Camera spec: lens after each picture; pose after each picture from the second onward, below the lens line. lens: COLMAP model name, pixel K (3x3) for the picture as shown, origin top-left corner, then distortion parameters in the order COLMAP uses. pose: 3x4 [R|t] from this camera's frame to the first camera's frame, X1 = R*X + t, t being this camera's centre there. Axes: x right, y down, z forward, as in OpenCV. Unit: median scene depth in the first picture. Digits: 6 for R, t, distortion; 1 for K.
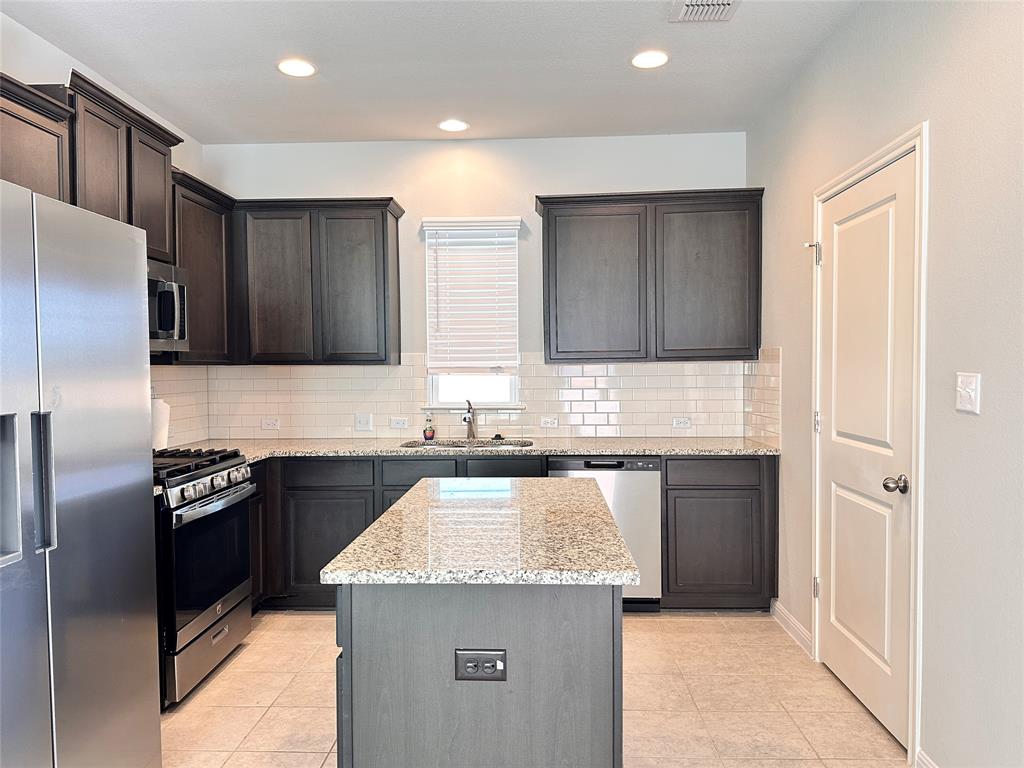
lens RADIAL K [[720.3, 0, 511.3], [0, 720.3, 382.4], [0, 0, 1]] dist [0.053463, -0.056034]
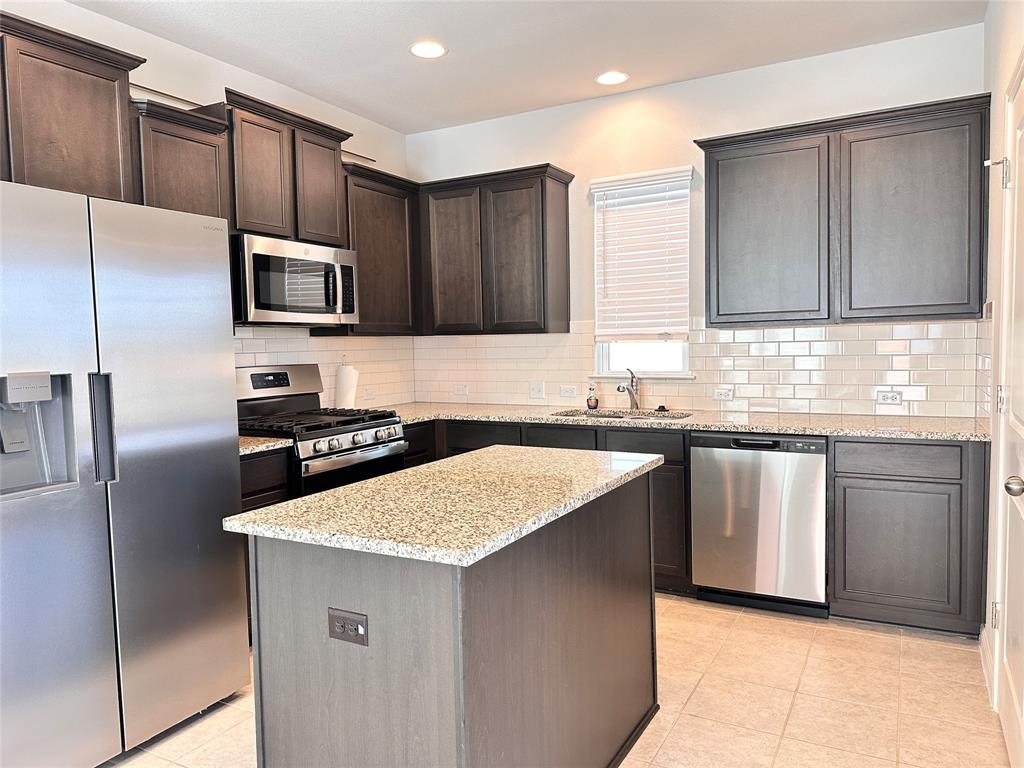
lens RADIAL K [[720.3, 0, 511.3], [0, 720.3, 383.3], [0, 0, 1]] dist [0.053463, -0.056034]
pose [[0.898497, 0.014983, -0.438725, 0.243345], [0.003745, 0.999119, 0.041790, 0.003875], [0.438965, -0.039191, 0.897649, 0.083461]]
